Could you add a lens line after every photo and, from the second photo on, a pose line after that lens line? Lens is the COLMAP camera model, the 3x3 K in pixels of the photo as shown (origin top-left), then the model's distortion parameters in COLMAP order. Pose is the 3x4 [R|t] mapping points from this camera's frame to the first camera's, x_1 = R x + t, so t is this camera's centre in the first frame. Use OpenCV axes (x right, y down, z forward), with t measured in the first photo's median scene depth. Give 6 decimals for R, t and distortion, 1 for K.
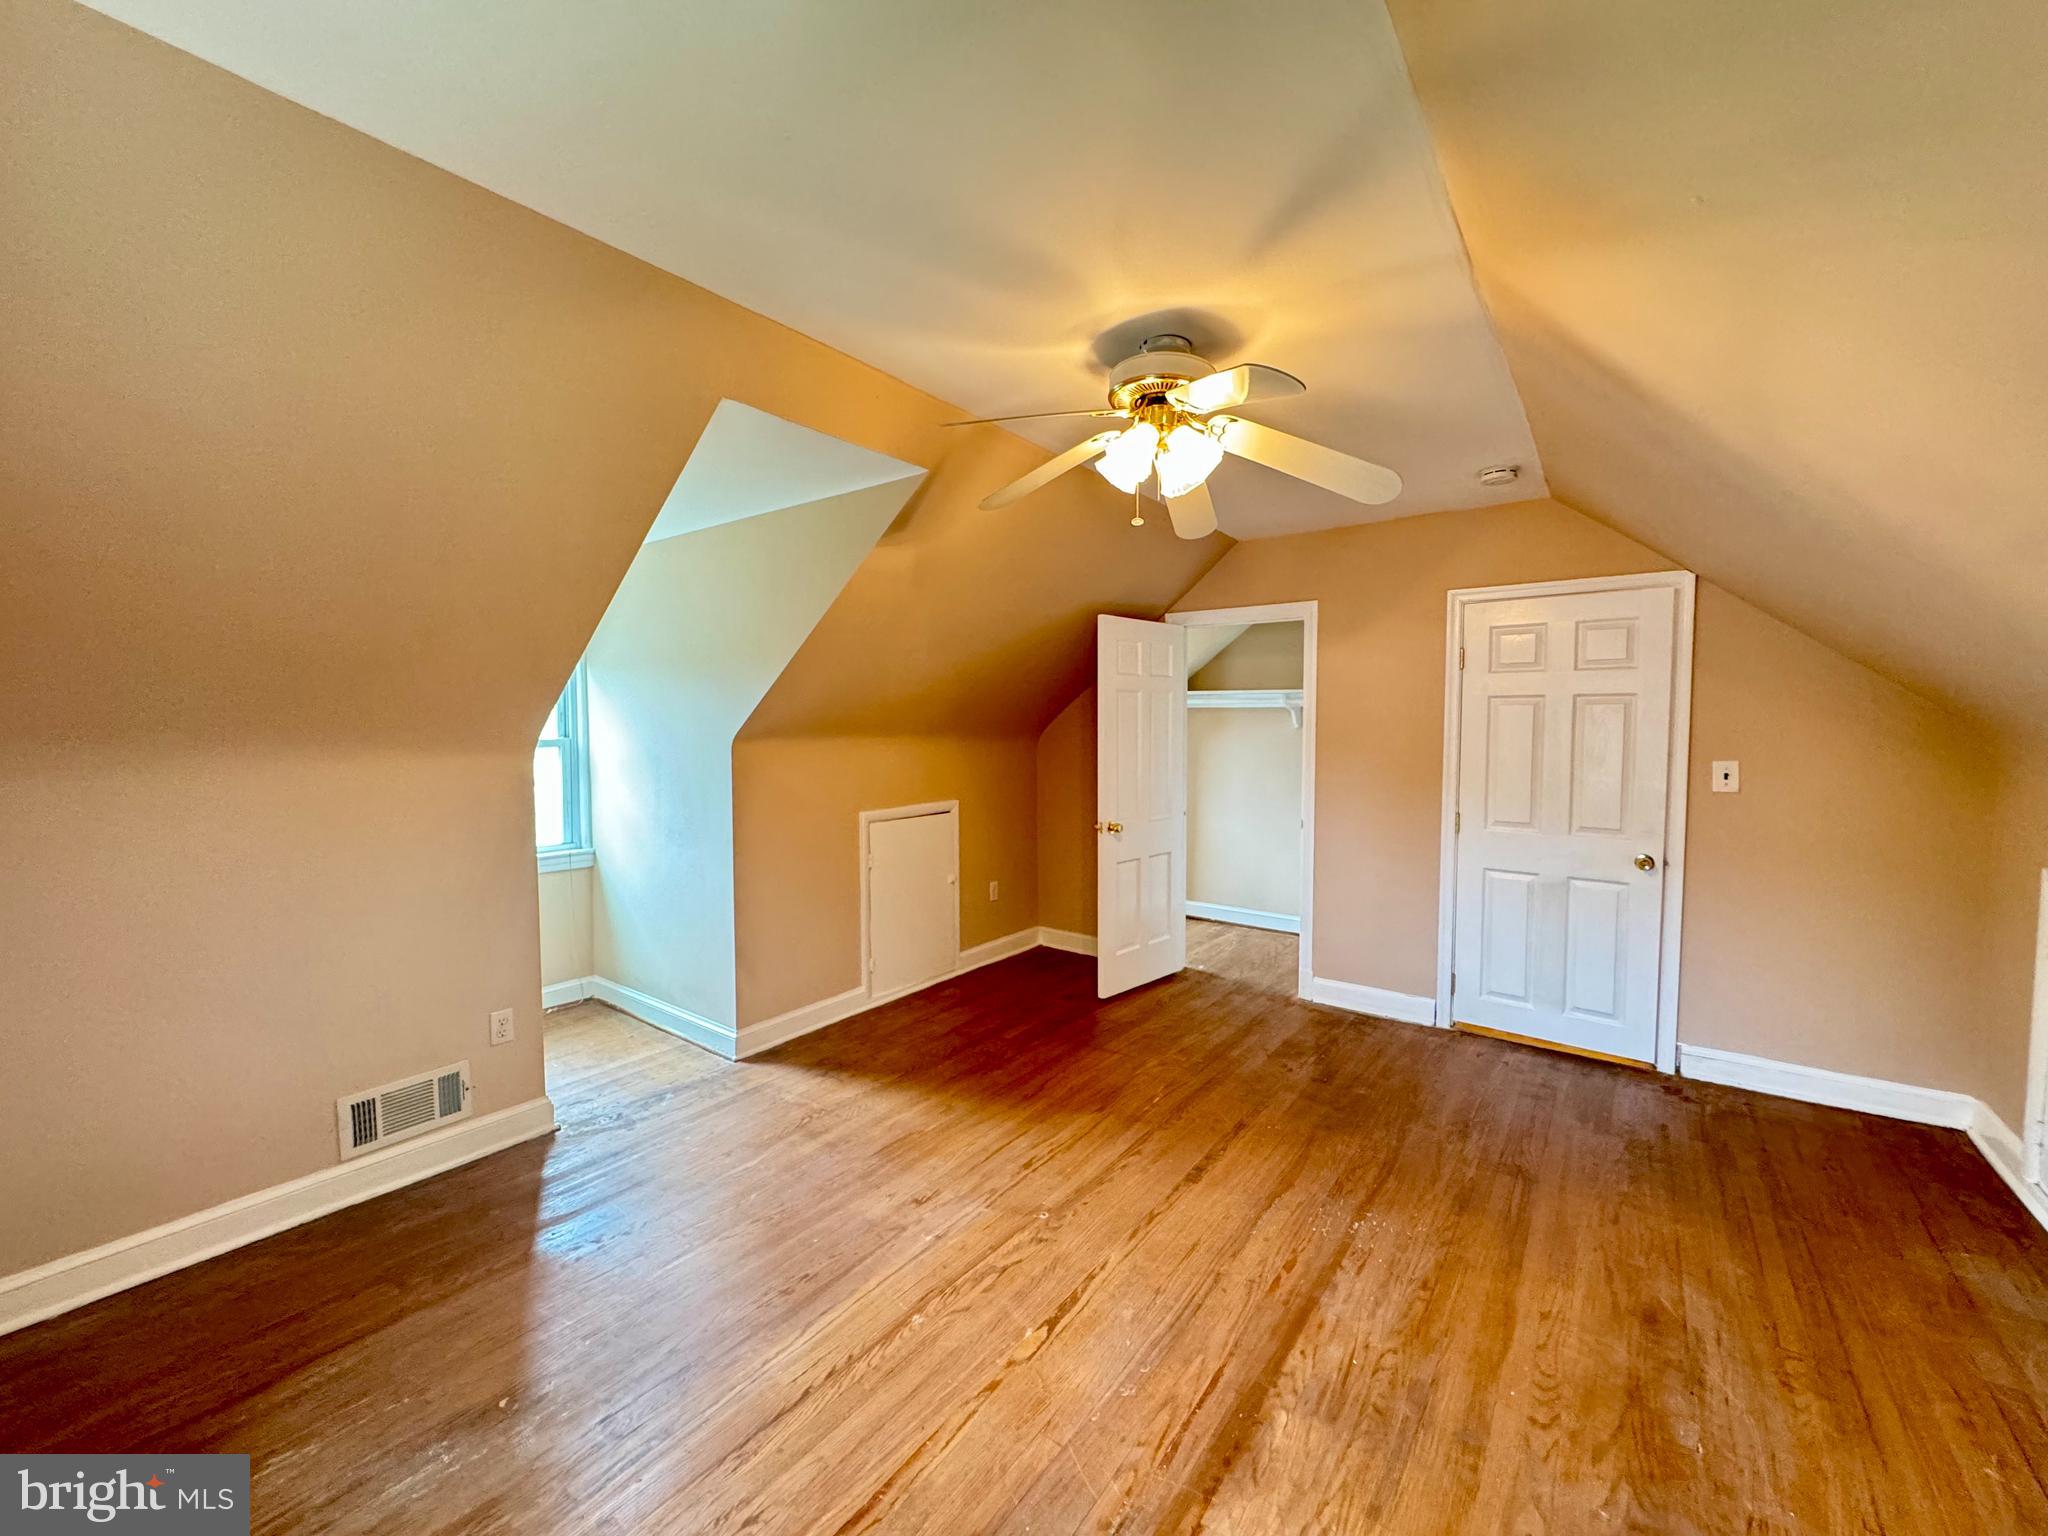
lens RADIAL K [[816.3, 0, 1016.9], [0, 816.3, 760.3], [0, 0, 1]] dist [0.000167, 0.000139]
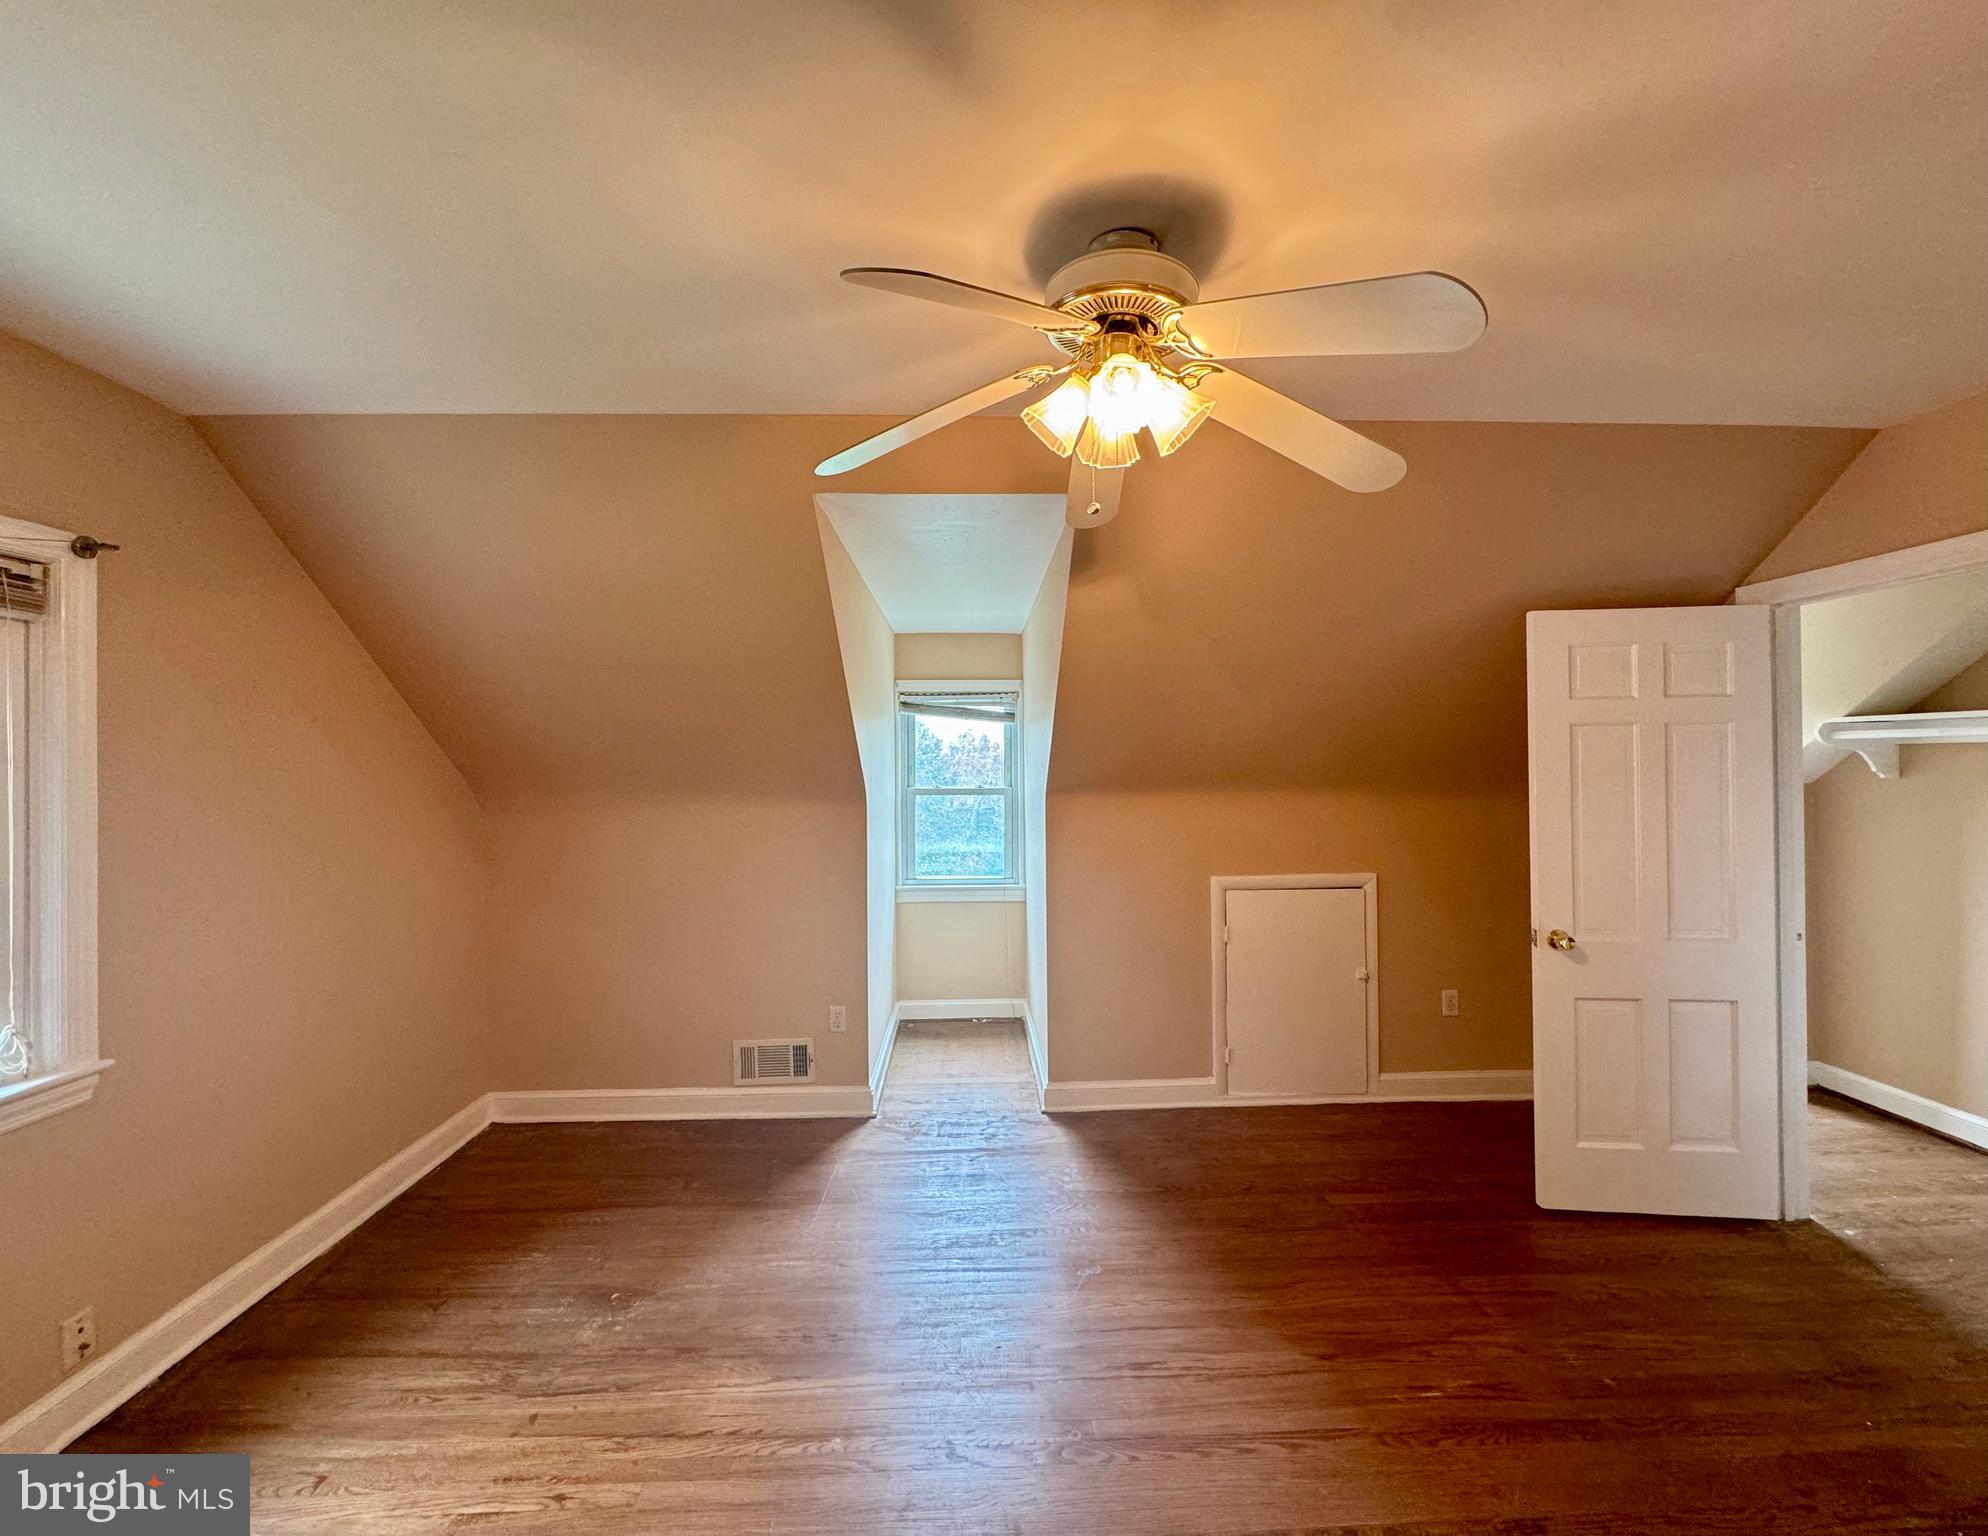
lens RADIAL K [[811.3, 0, 997.1], [0, 811.3, 762.8], [0, 0, 1]] dist [-0.000406, 0.000143]
pose [[0.630835, -0.008003, -0.775876, 0.381773], [-0.028197, 0.999050, -0.033232, -0.026417], [0.775404, 0.042841, 0.630010, 0.292813]]
